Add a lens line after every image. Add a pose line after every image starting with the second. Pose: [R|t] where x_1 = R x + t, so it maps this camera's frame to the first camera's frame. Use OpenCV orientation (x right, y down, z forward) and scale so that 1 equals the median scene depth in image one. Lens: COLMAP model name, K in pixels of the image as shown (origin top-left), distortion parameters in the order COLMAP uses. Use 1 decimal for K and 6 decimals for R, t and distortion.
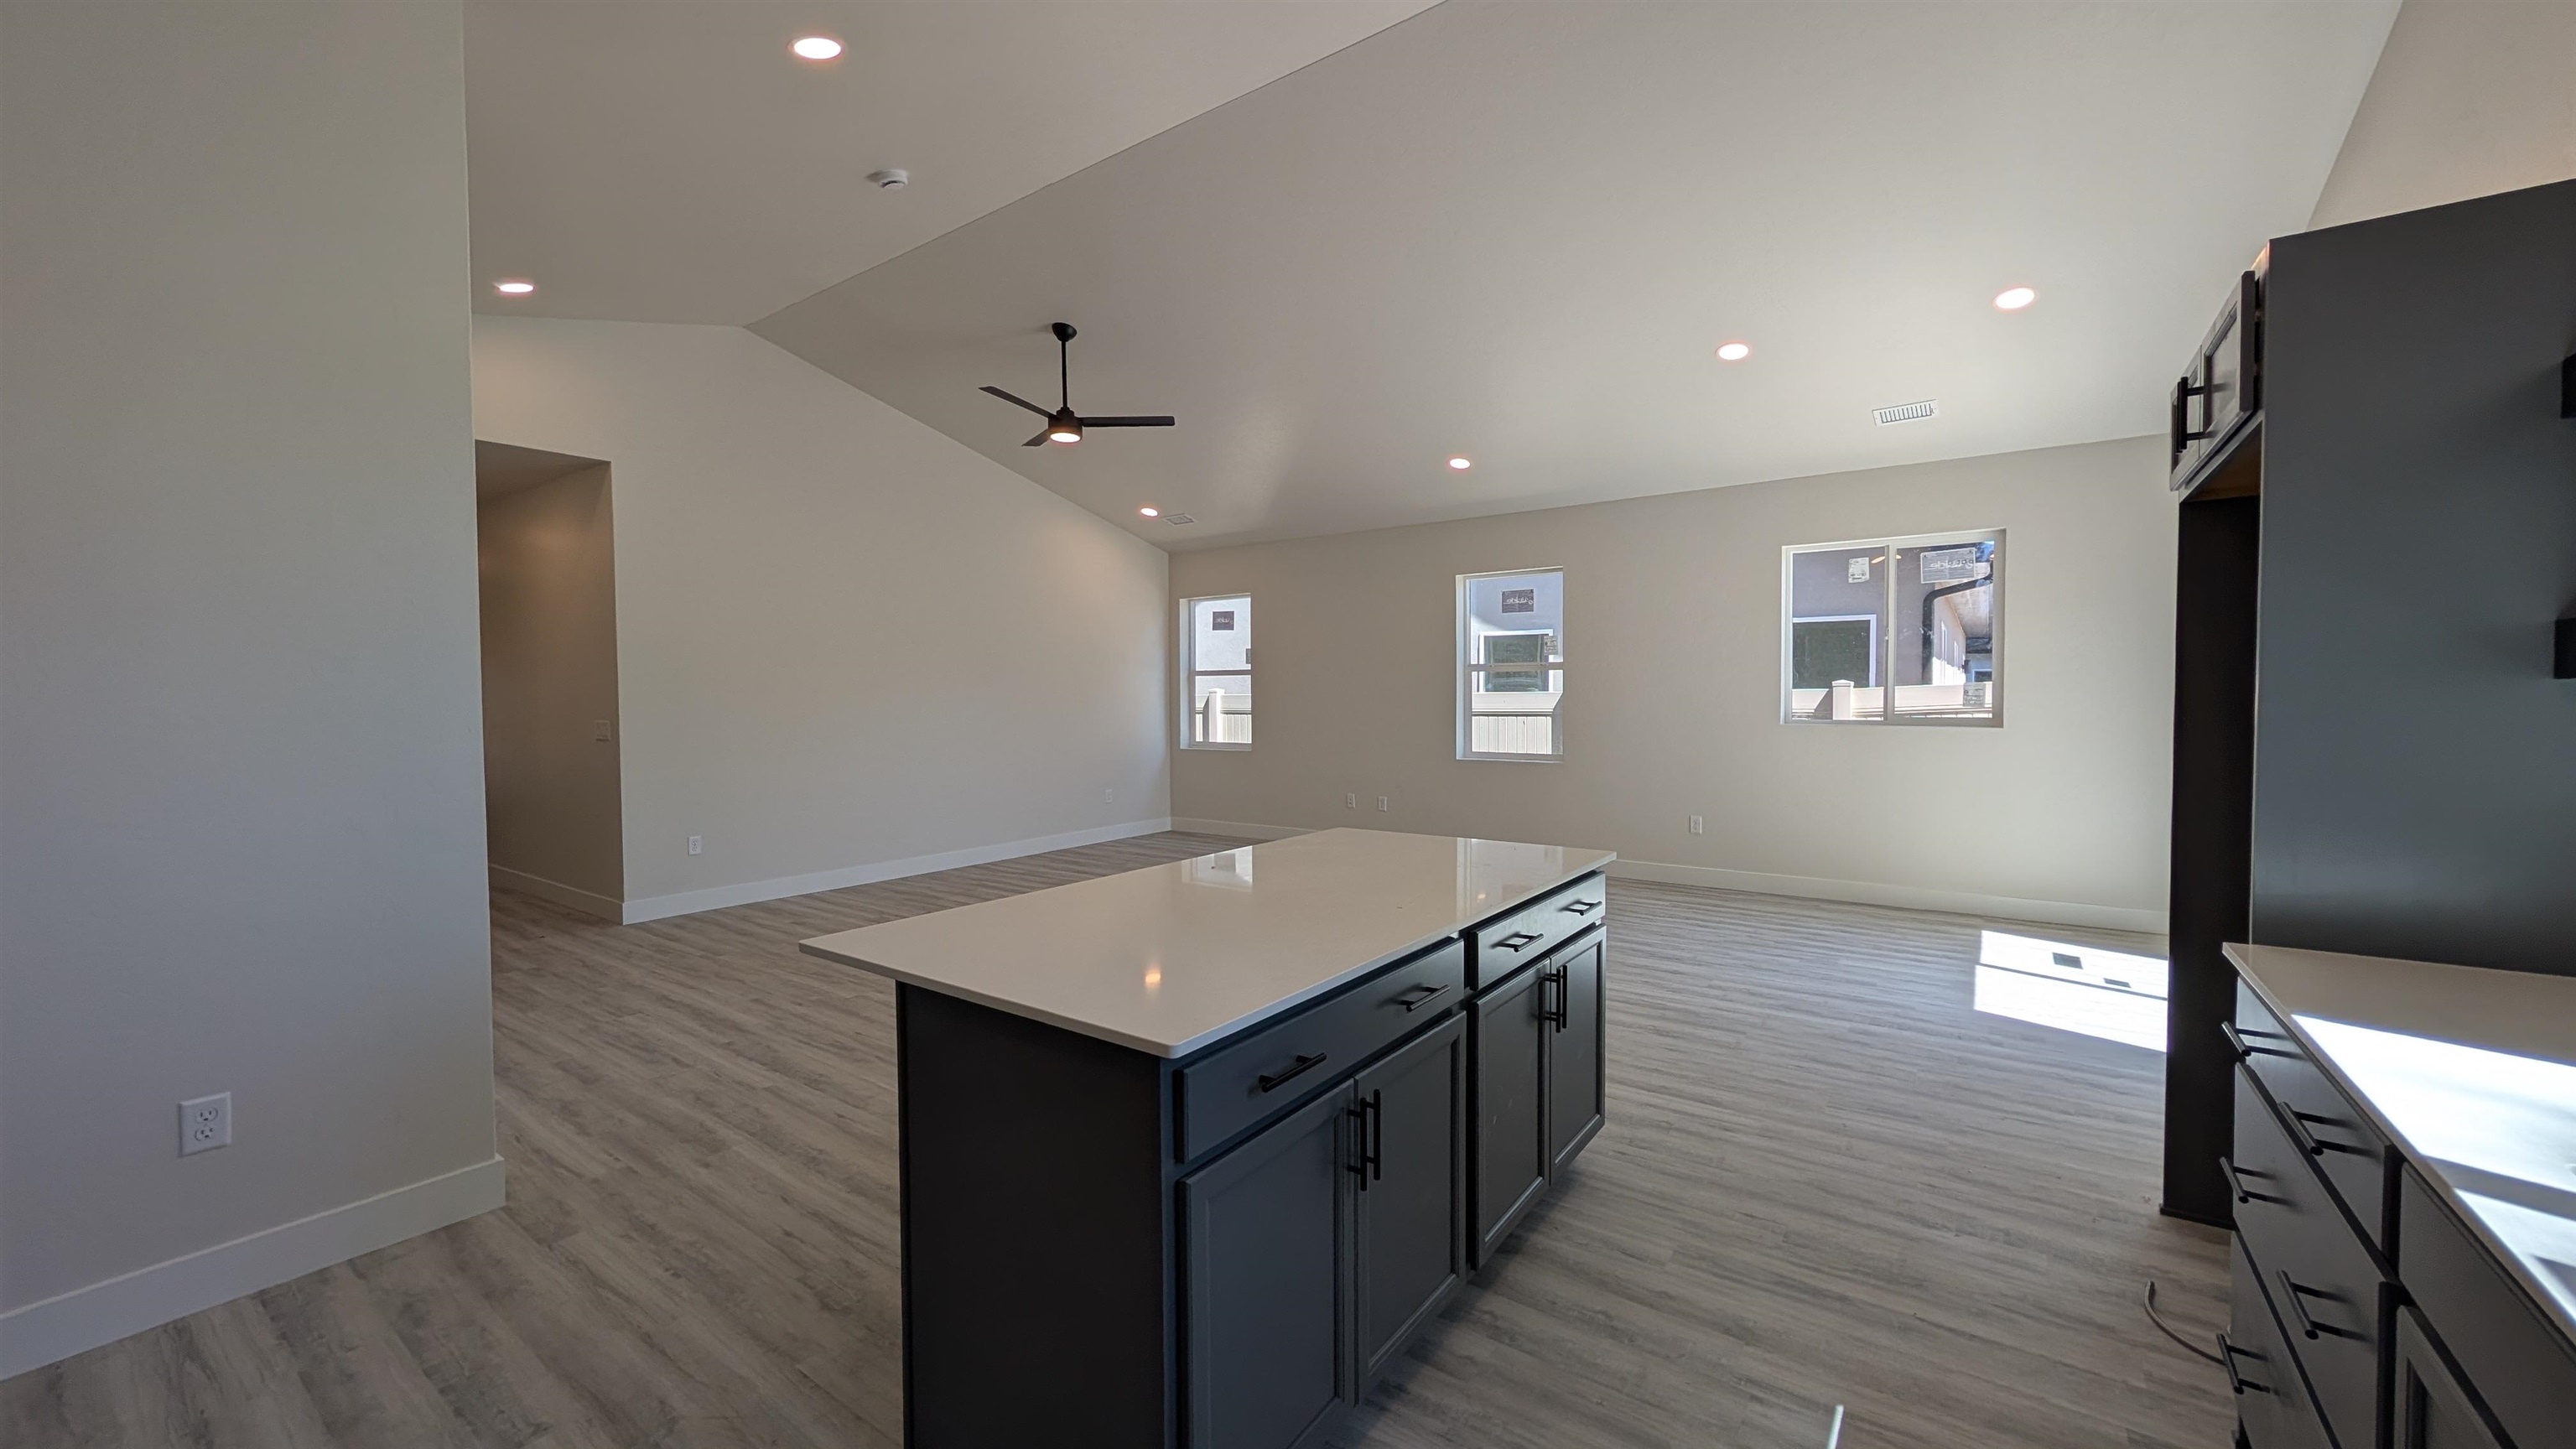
lens RADIAL K [[969.3, 0, 1288.0], [0, 969.3, 724.5], [0, 0, 1]] dist [-0.000896, -0.000093]
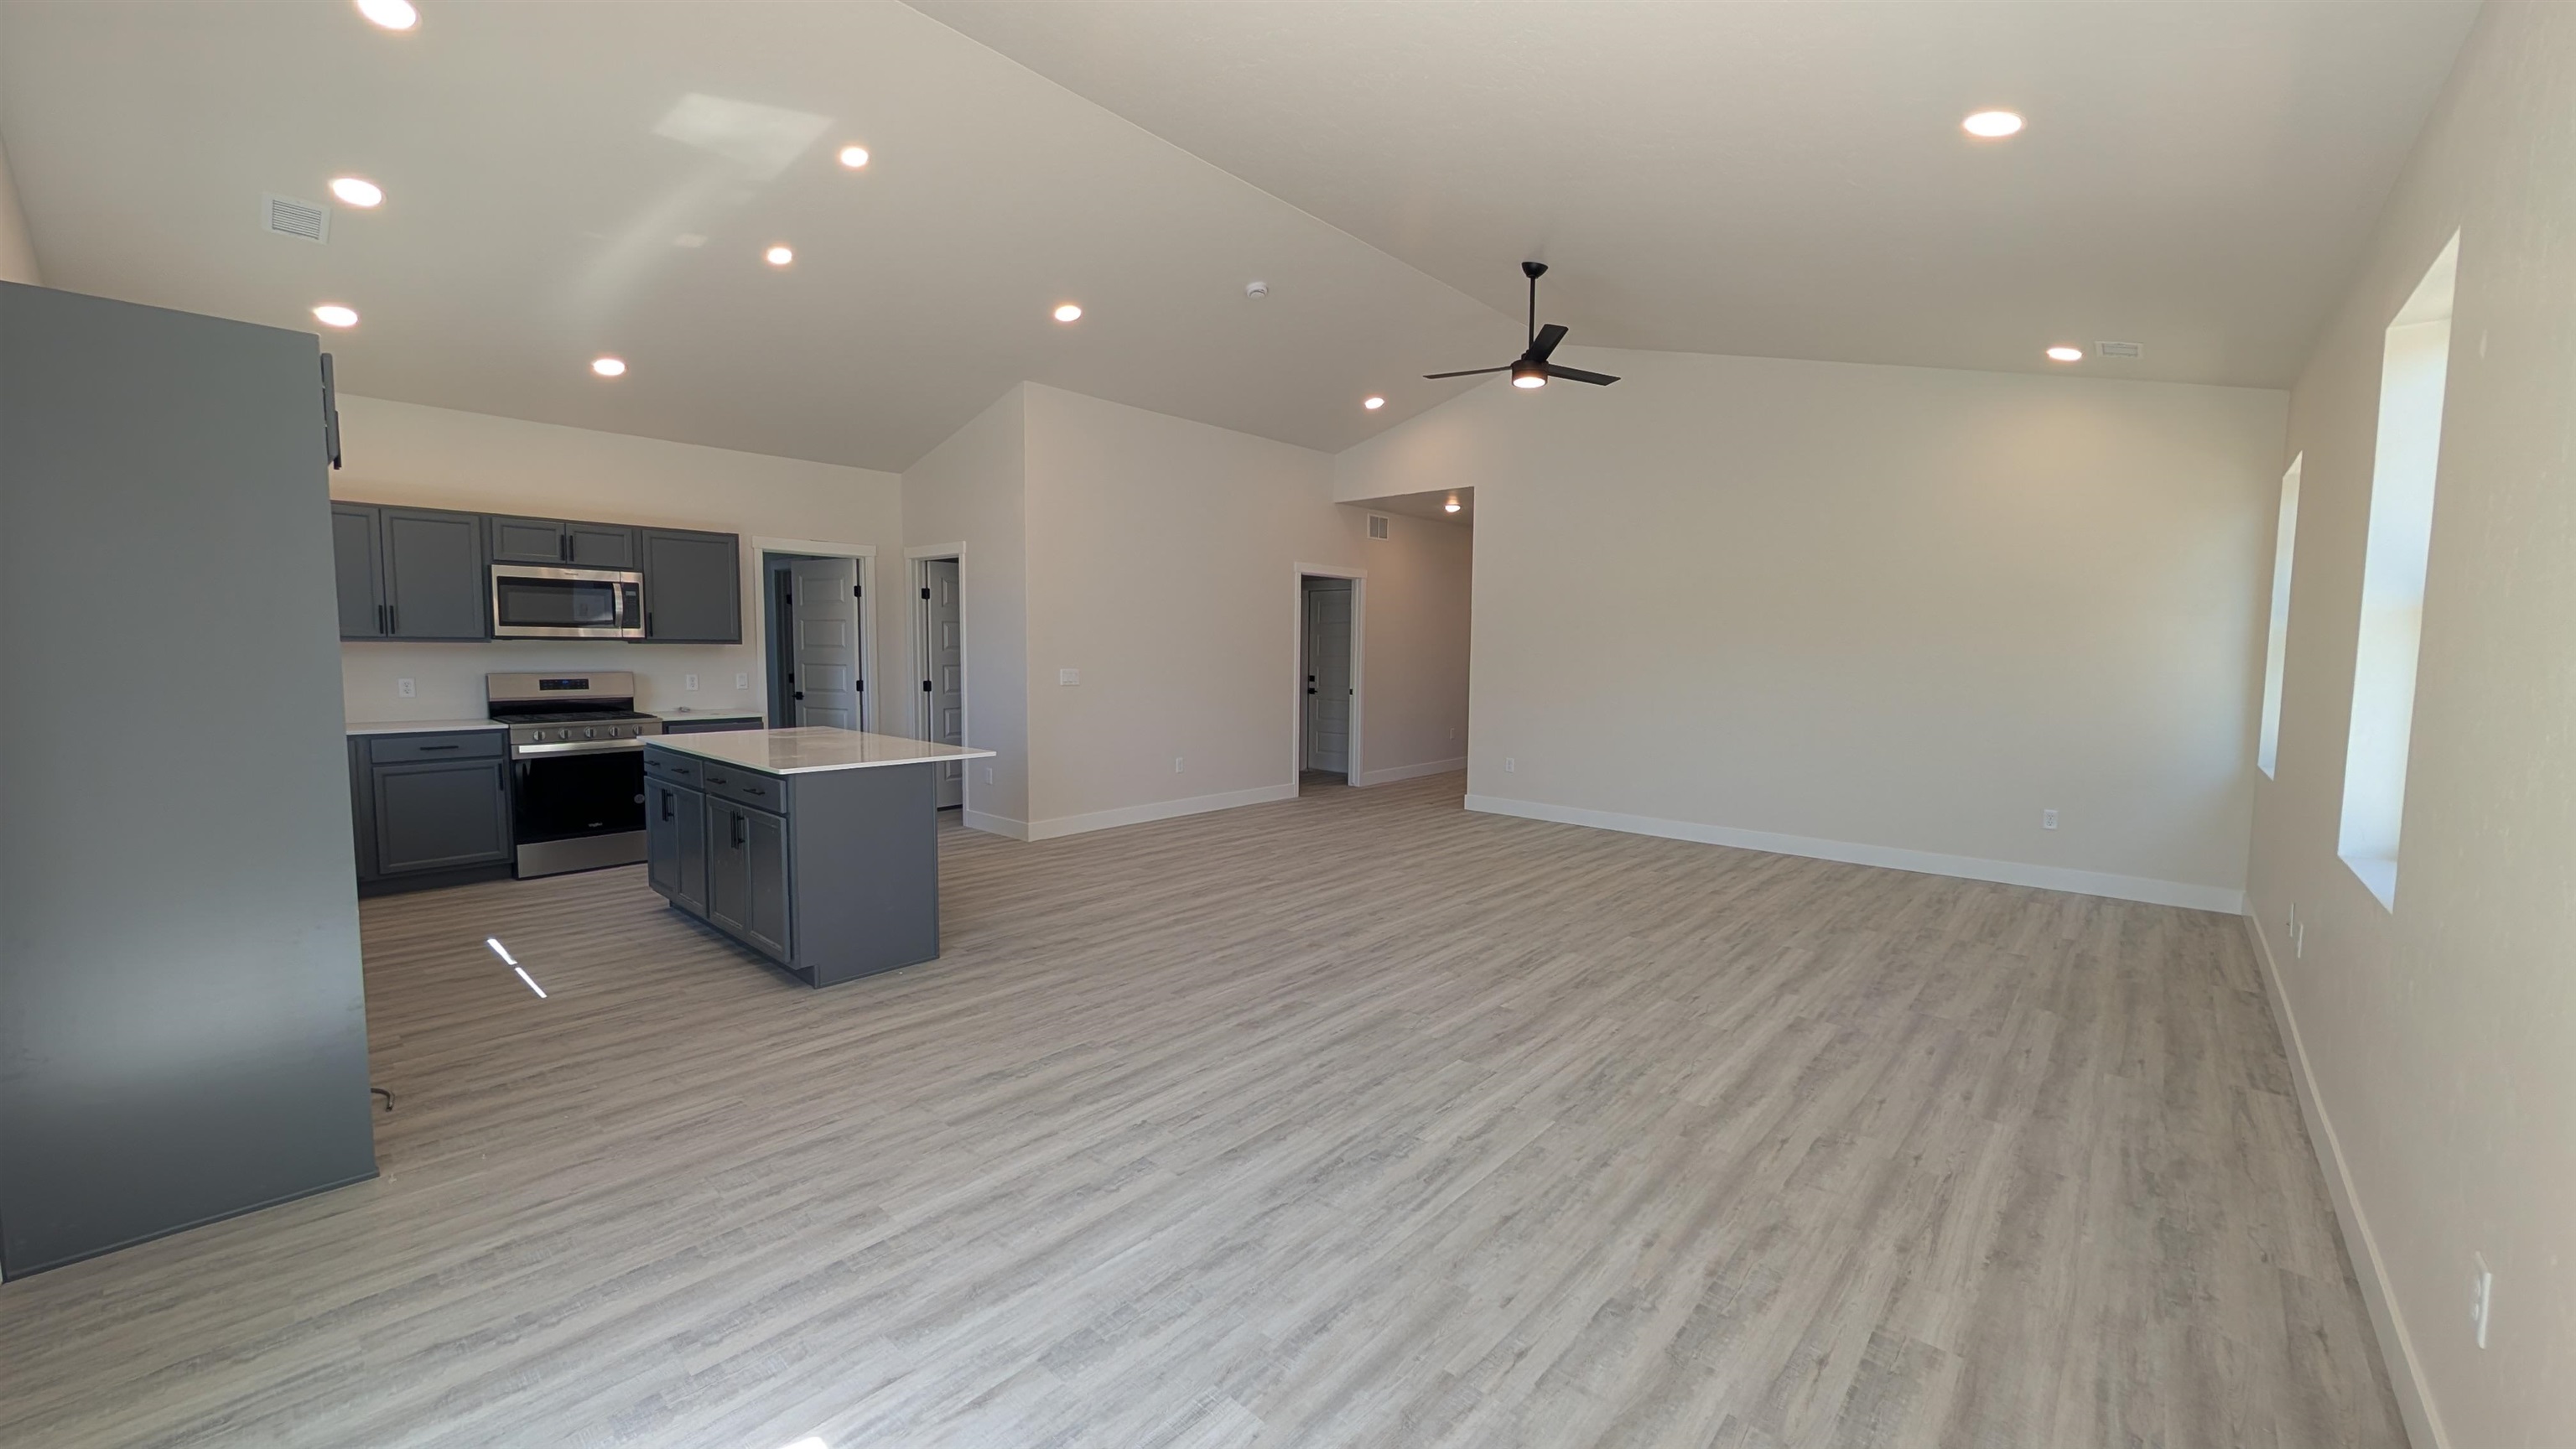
lens RADIAL K [[969.3, 0, 1288.0], [0, 969.3, 724.5], [0, 0, 1]] dist [-0.000896, -0.000093]
pose [[-0.104673, 0.083926, -0.990959, 1.257953], [-0.040594, 0.995242, 0.088577, -0.063006], [0.993678, 0.049499, -0.100768, 1.442754]]
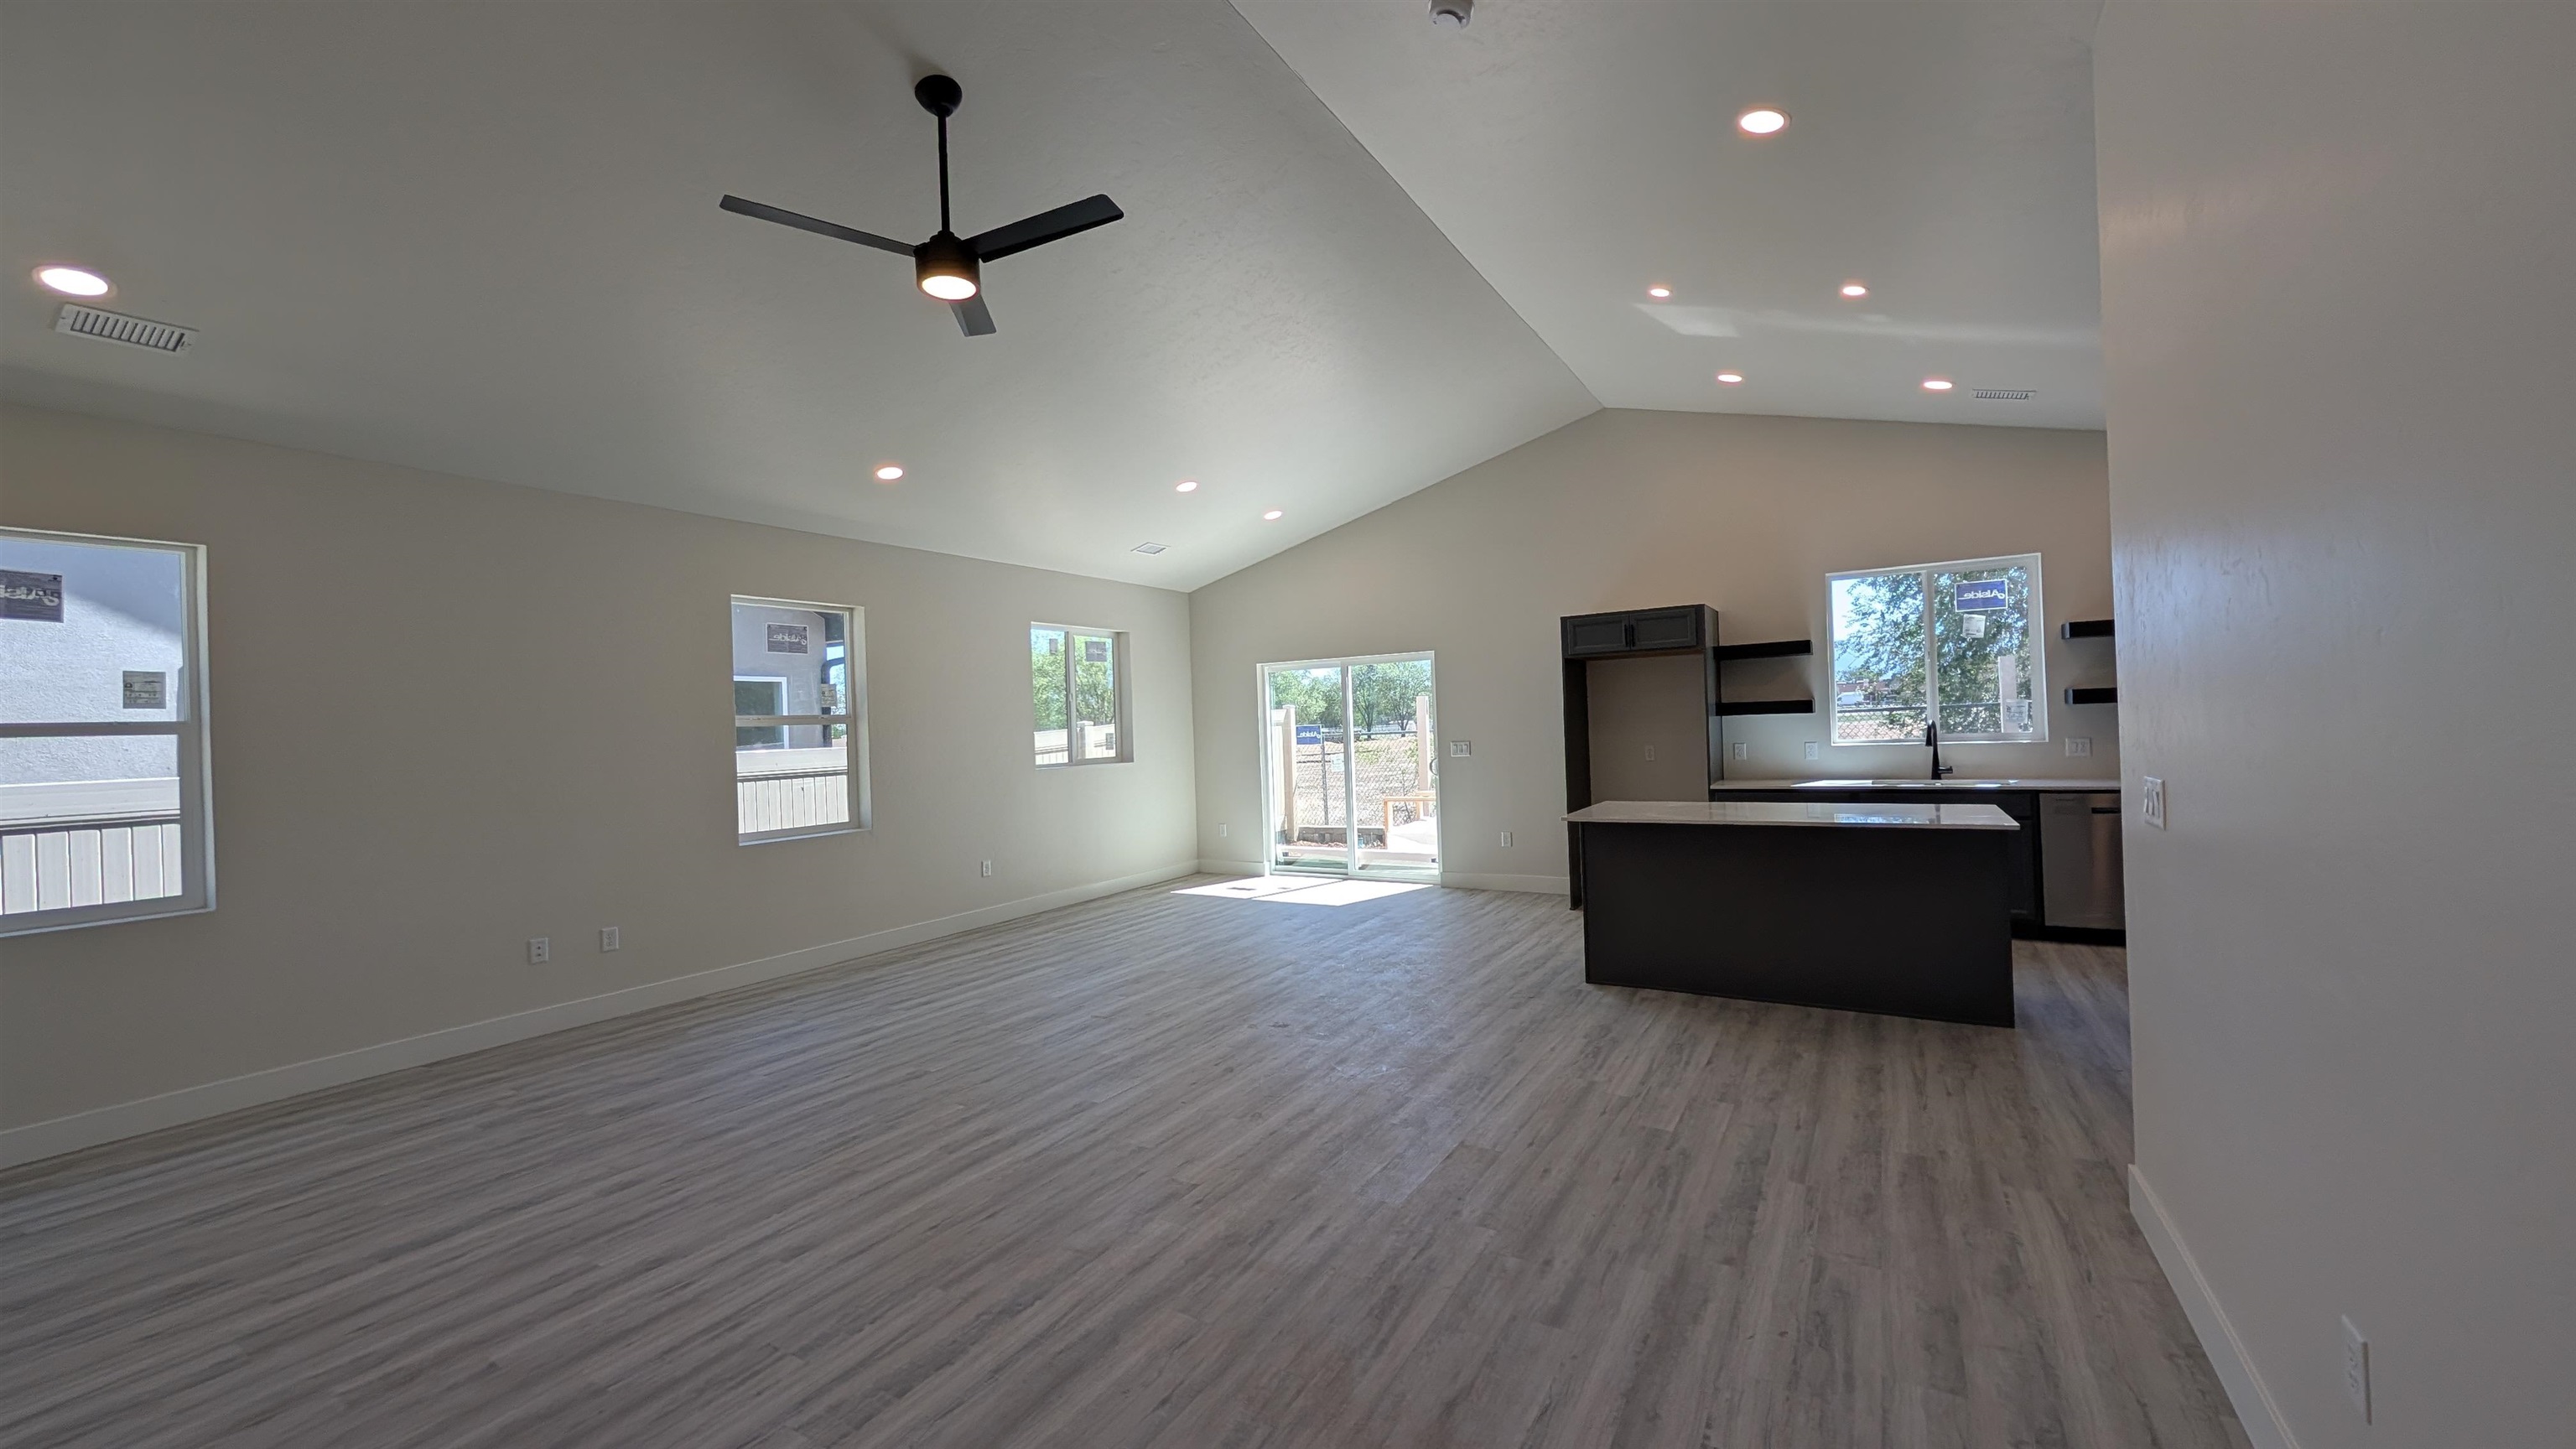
lens RADIAL K [[969.3, 0, 1288.0], [0, 969.3, 724.5], [0, 0, 1]] dist [-0.000896, -0.000093]
pose [[-0.077539, 0.009774, 0.996941, -1.305184], [0.067492, 0.997710, -0.004532, -0.052984], [-0.994702, 0.066934, -0.078021, 1.427874]]
